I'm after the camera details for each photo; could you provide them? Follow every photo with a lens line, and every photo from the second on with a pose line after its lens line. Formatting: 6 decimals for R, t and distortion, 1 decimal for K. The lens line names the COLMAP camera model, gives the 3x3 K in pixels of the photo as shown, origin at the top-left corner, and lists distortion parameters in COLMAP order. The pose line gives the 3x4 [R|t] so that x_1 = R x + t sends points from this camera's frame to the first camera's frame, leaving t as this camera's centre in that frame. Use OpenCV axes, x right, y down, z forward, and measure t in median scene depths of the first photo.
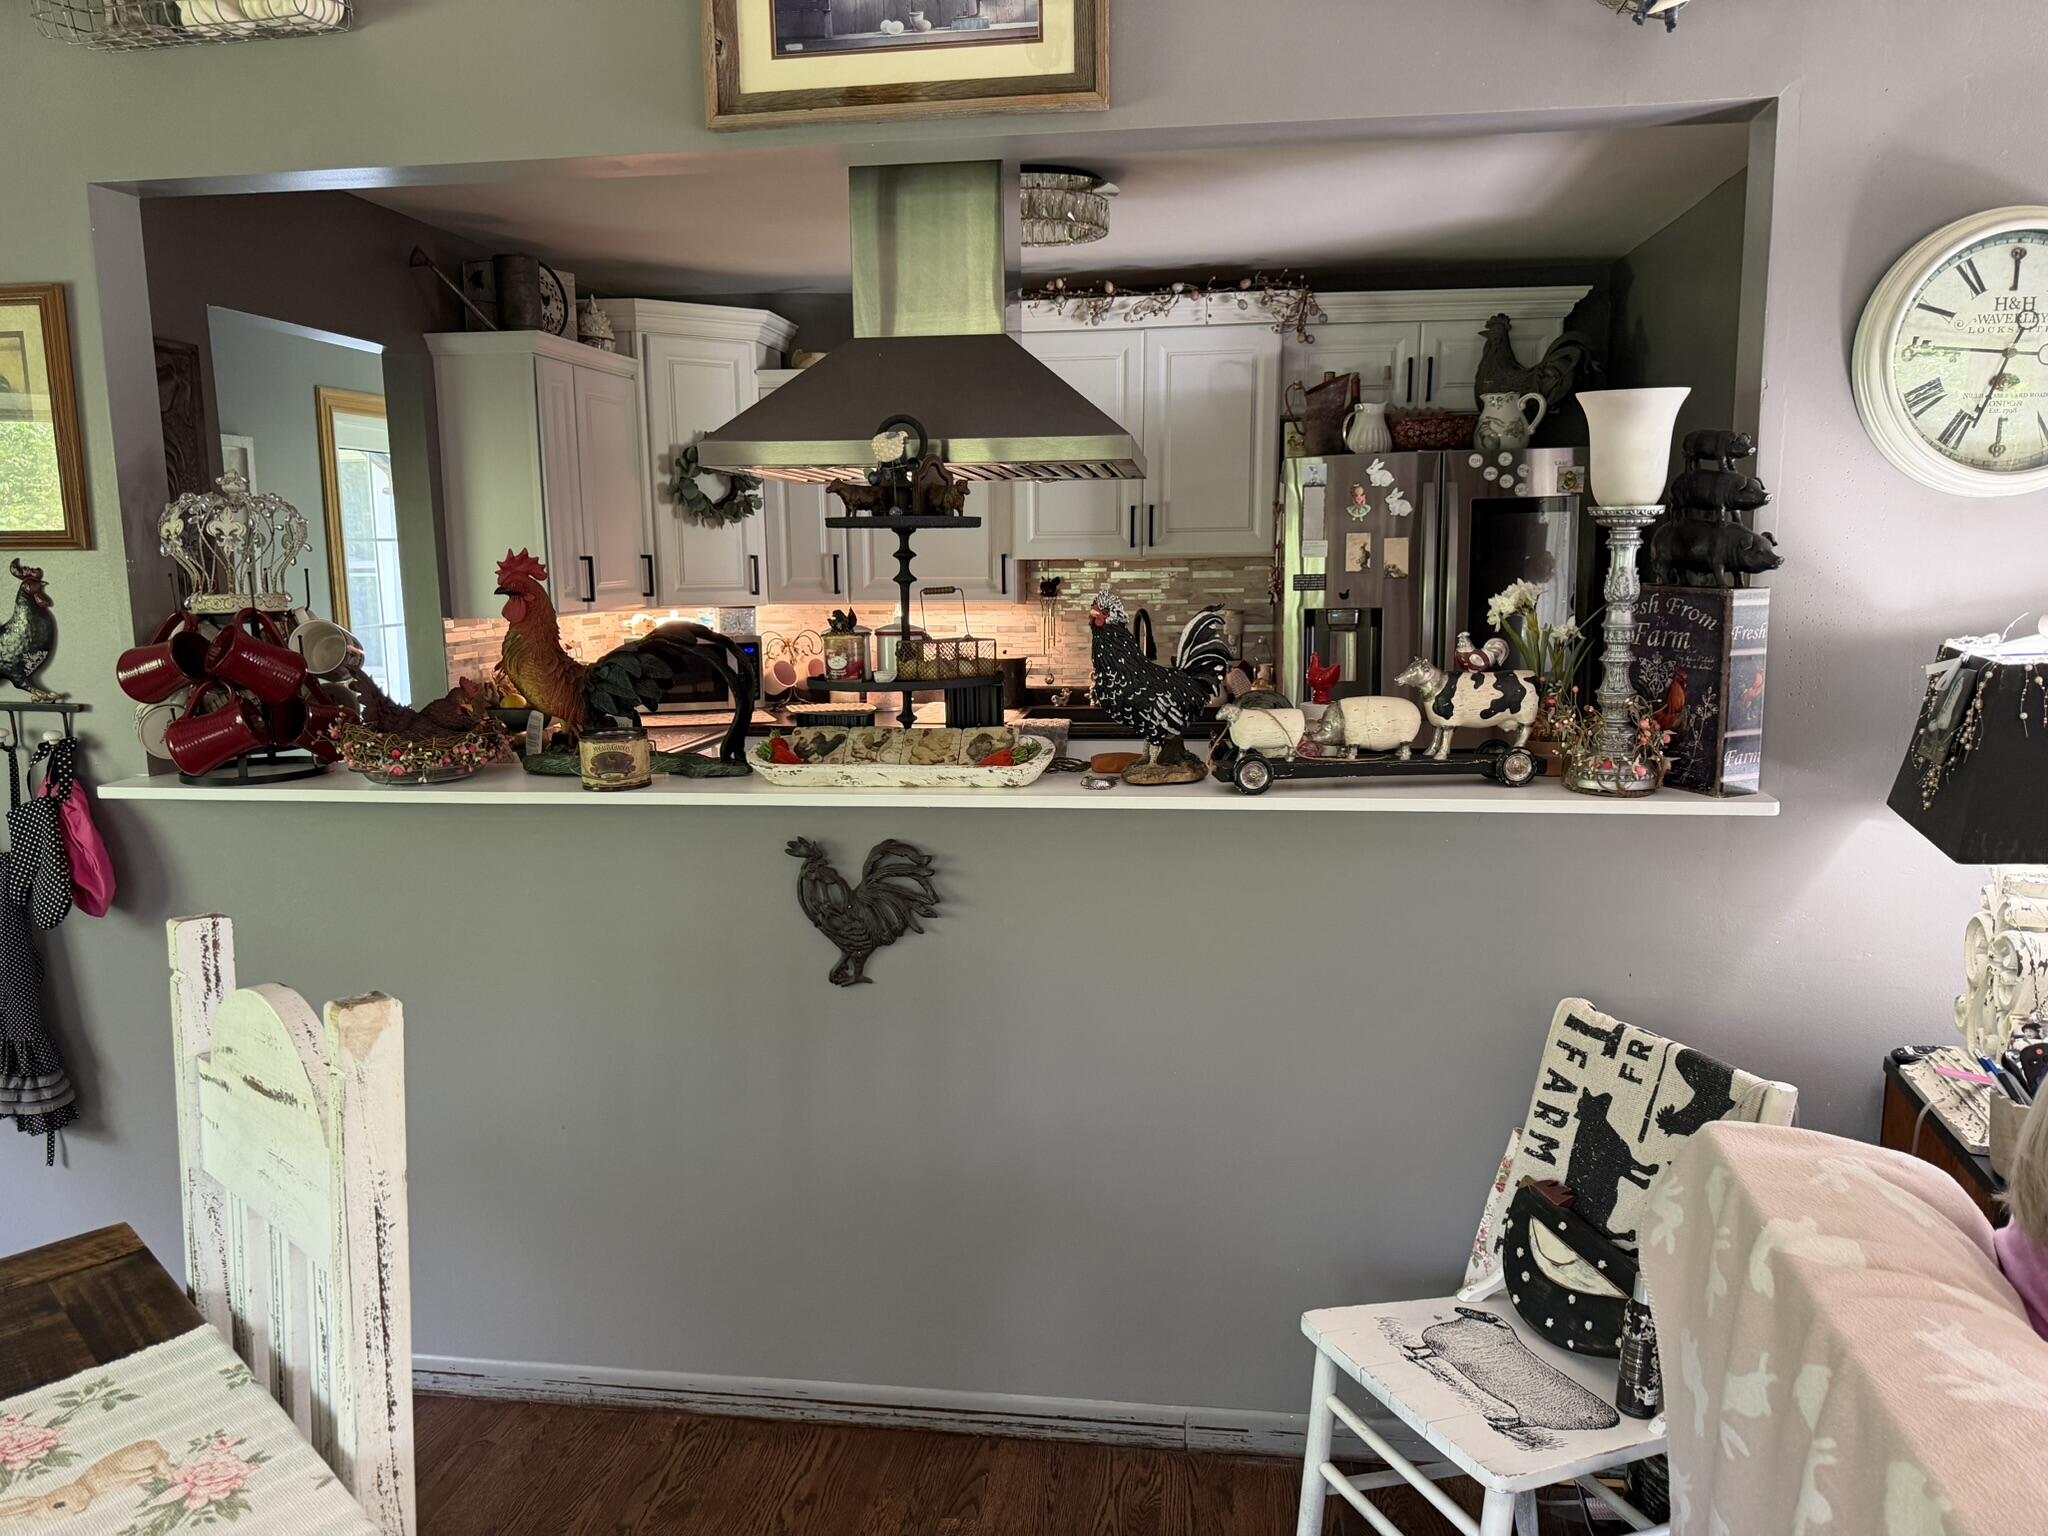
lens RADIAL K [[1449.2, 0, 1023.1], [0, 1449.2, 765.1], [0, 0, 1]] dist [0.066163, -0.058347]
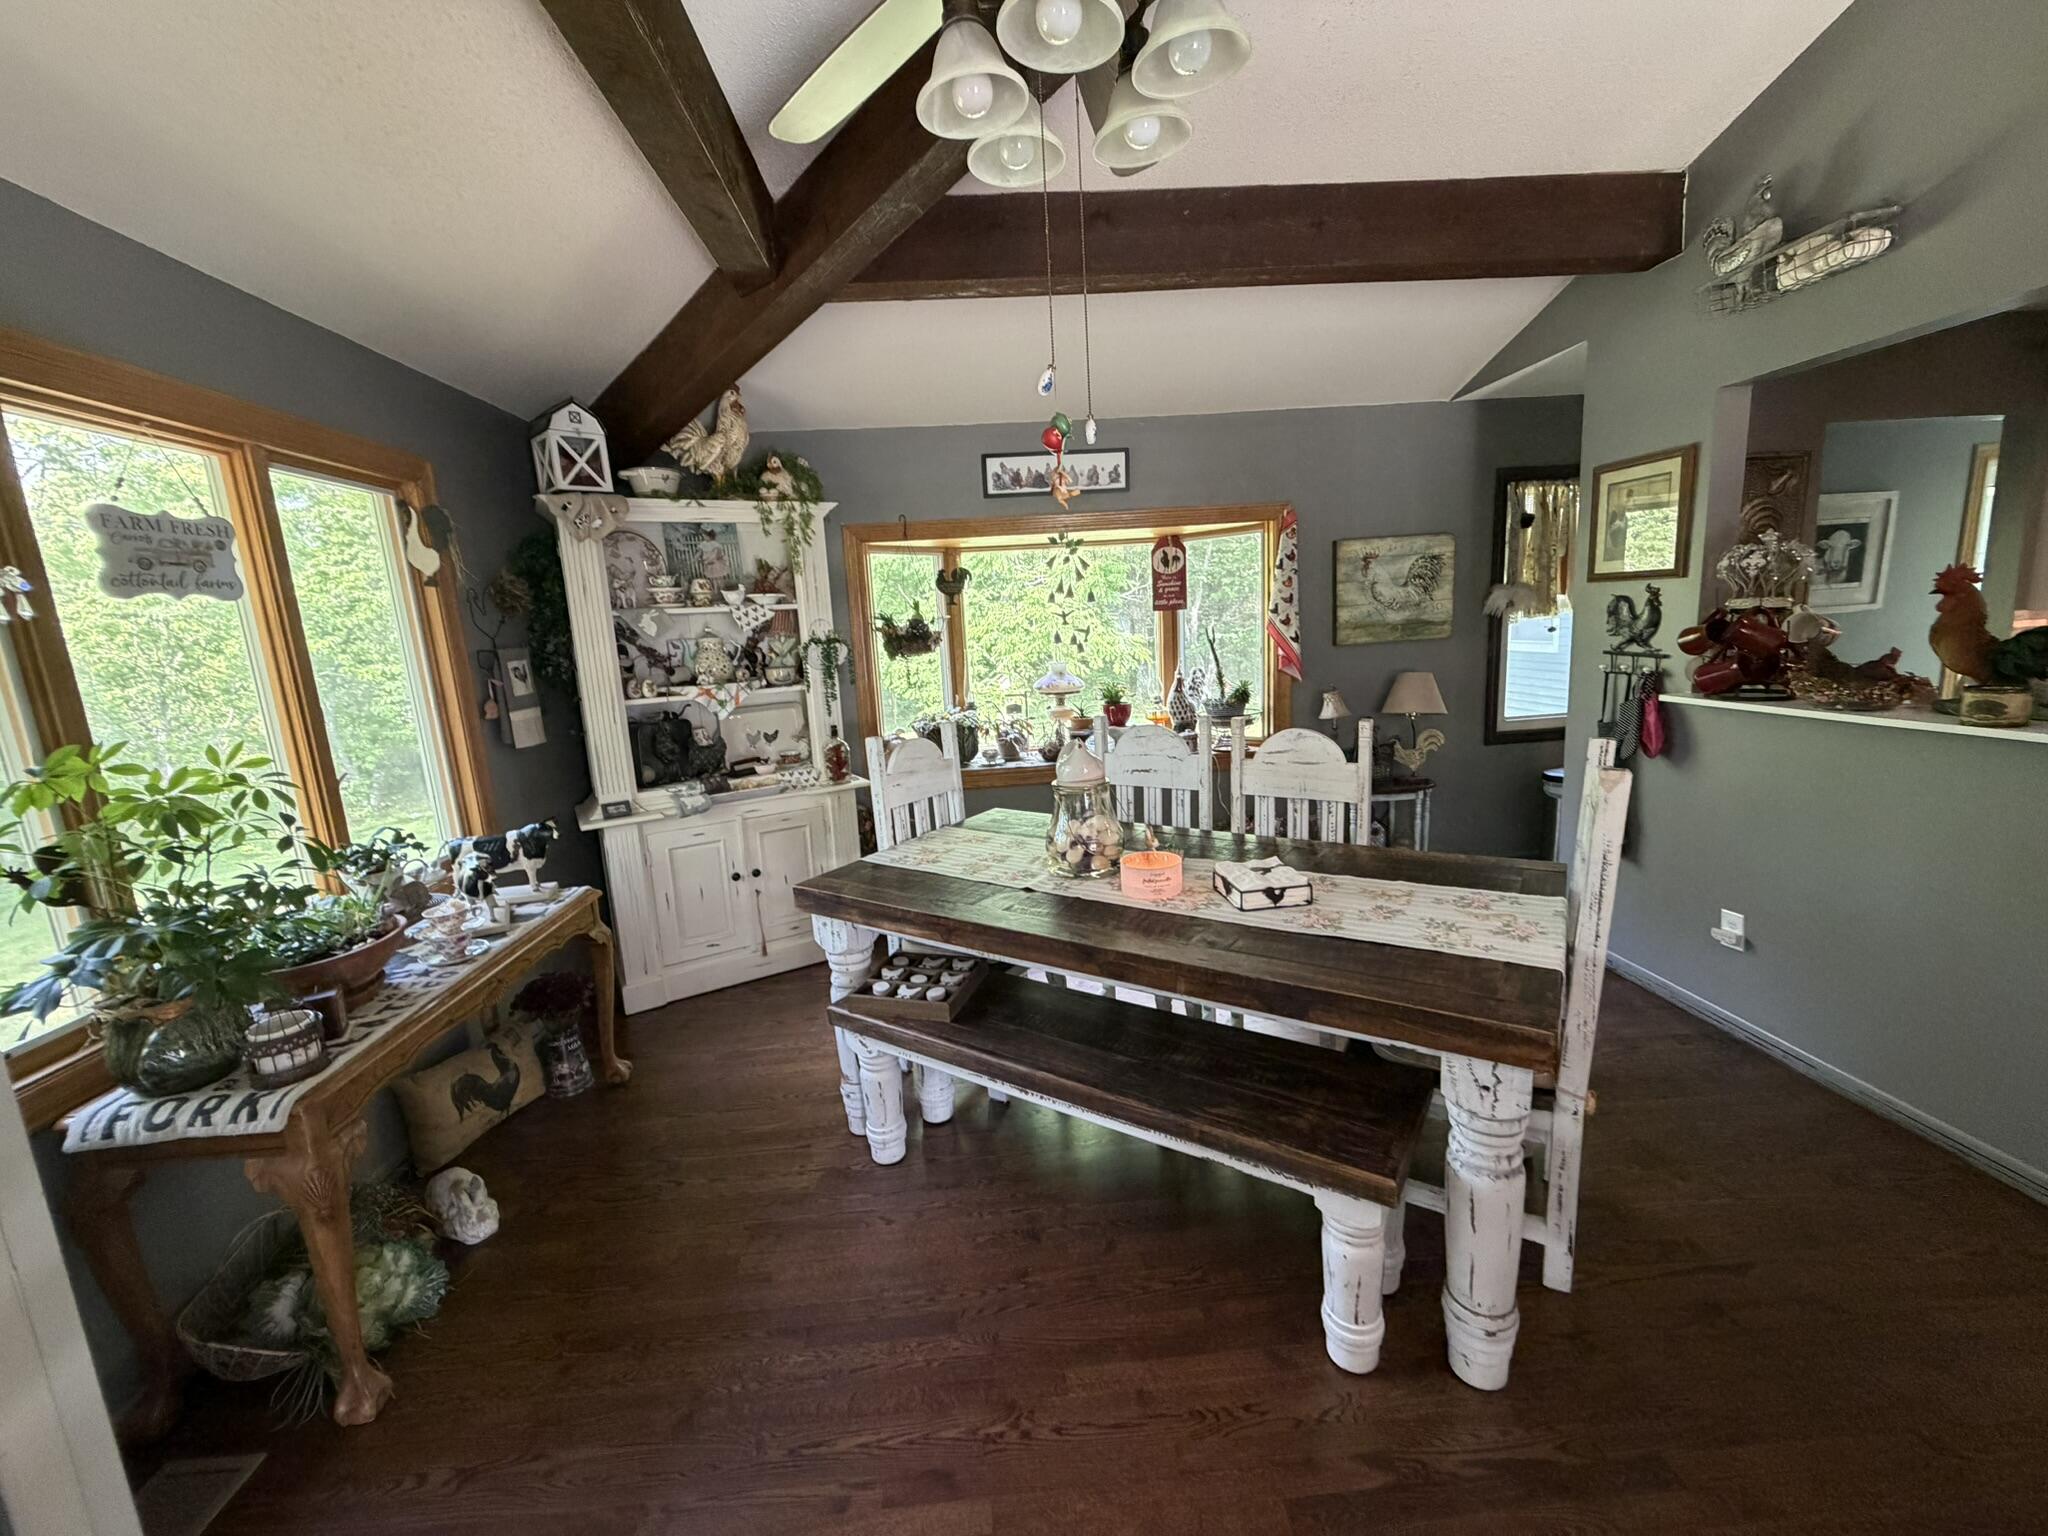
lens RADIAL K [[818.3, 0, 1017.6], [0, 818.3, 765.5], [0, 0, 1]] dist [0.002550, 0.000258]
pose [[0.211380, 0.173538, -0.961875, 0.293508], [-0.092845, 0.983227, 0.156987, 0.015039], [0.972984, 0.056122, 0.223946, -0.119449]]
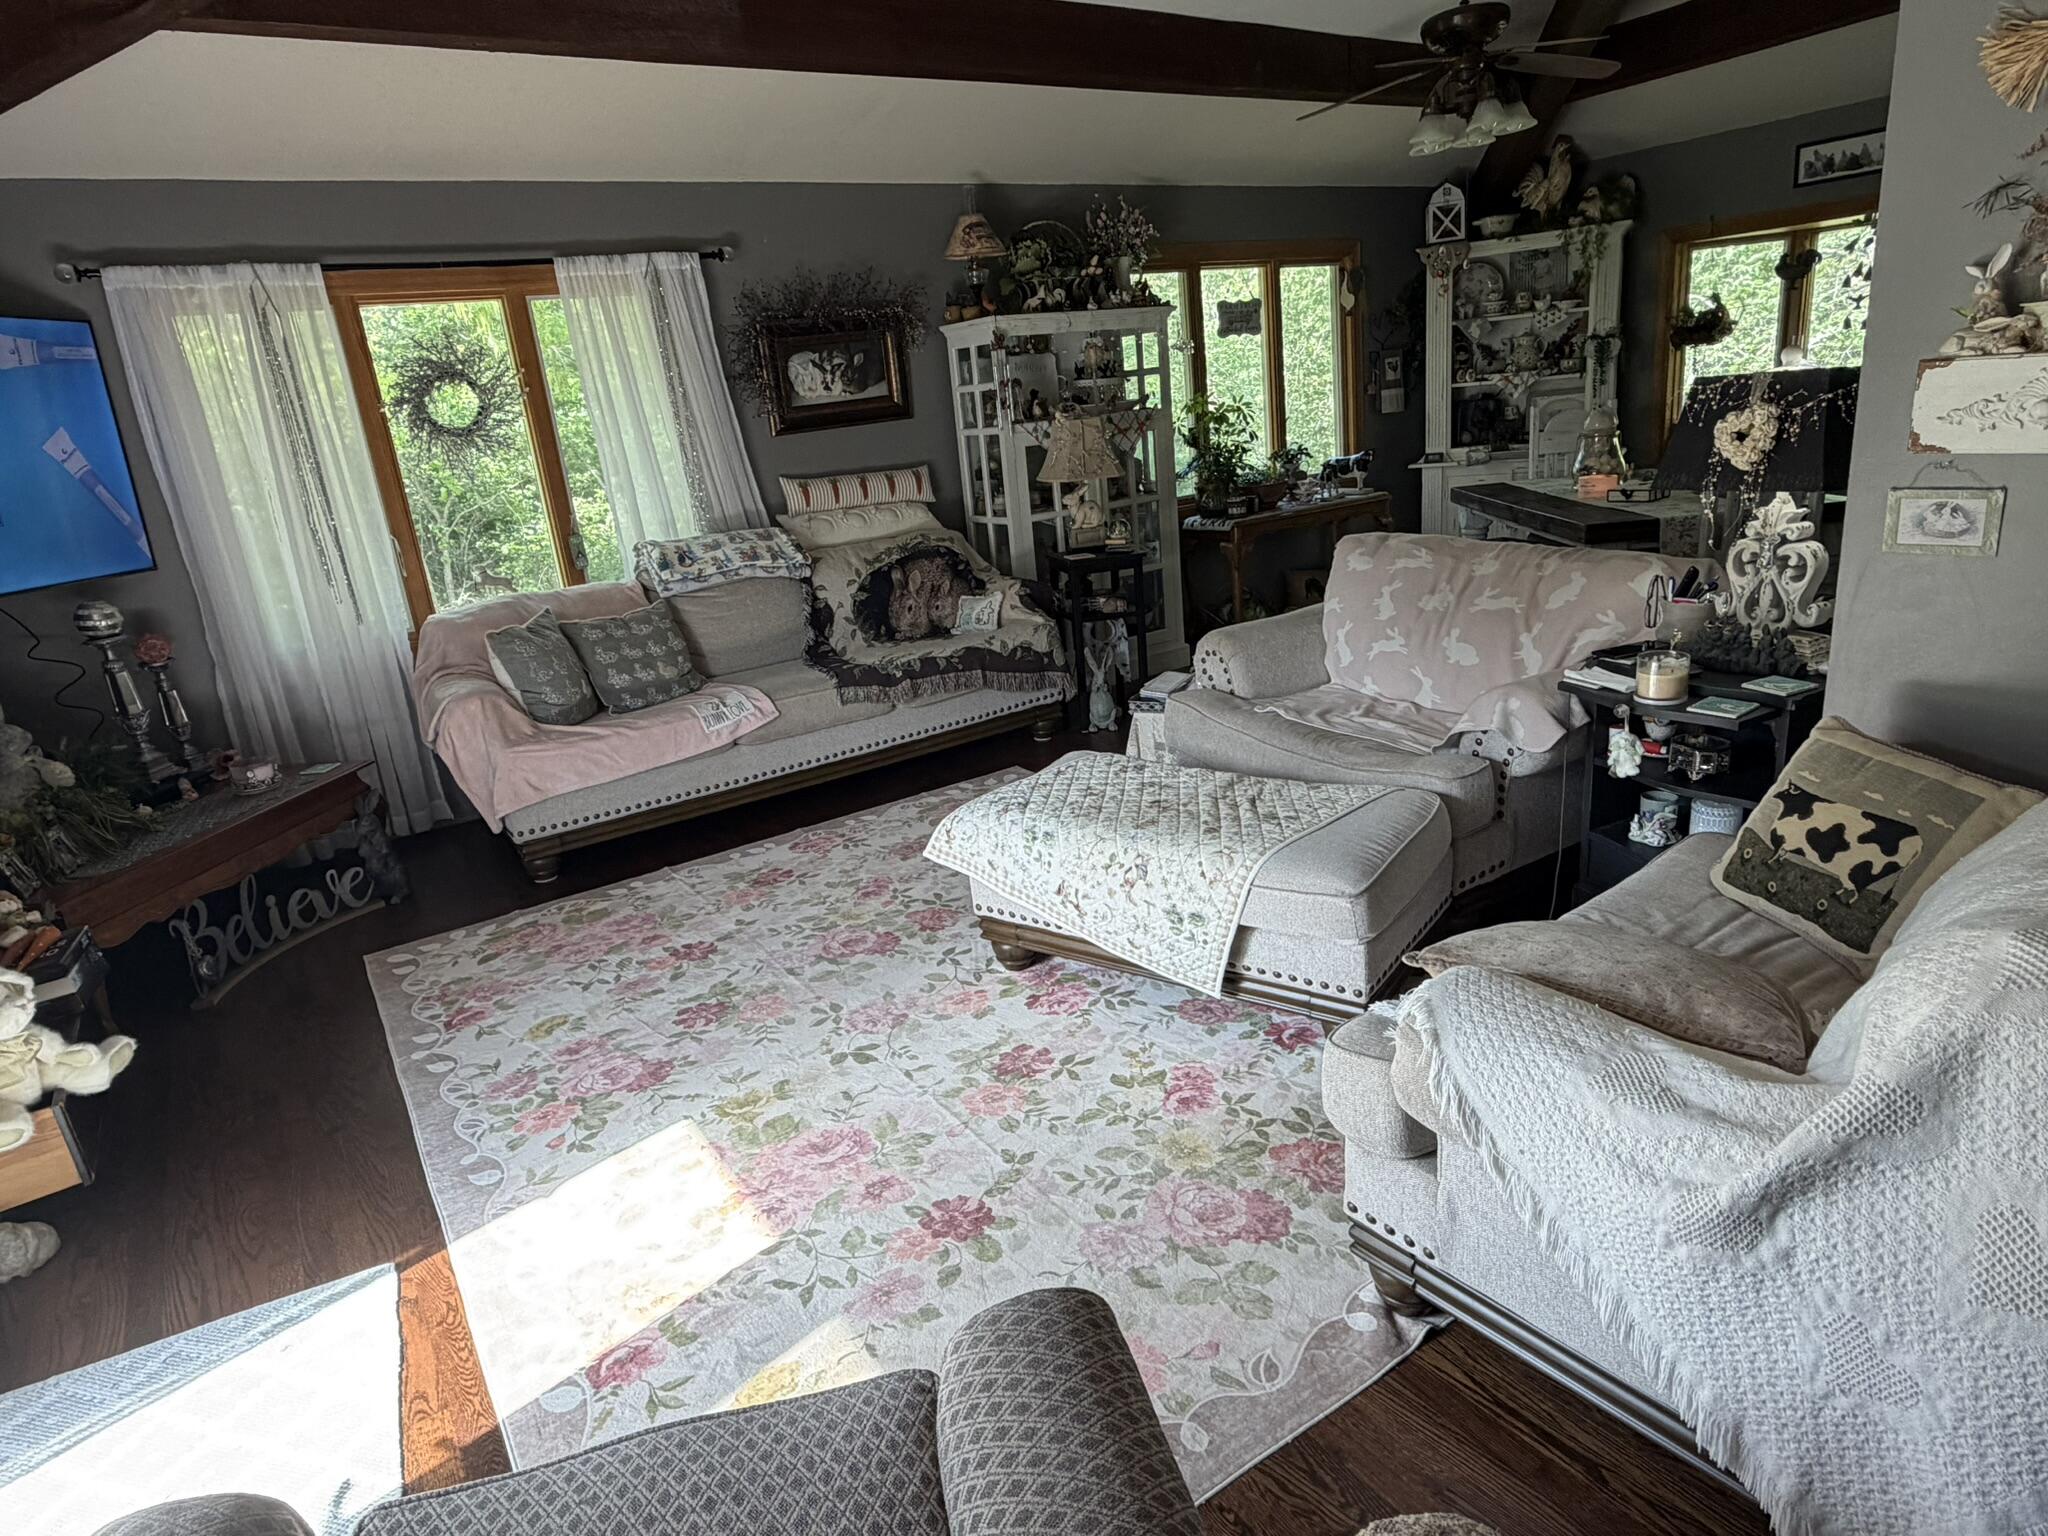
lens RADIAL K [[1197.1, 0, 1020.9], [0, 1197.1, 772.7], [0, 0, 1]] dist [0.000844, -0.001460]
pose [[-0.731831, 0.284628, -0.619201, 1.705013], [0.005423, 0.911008, 0.412353, -0.166749], [0.681464, 0.298415, -0.668248, 1.063993]]
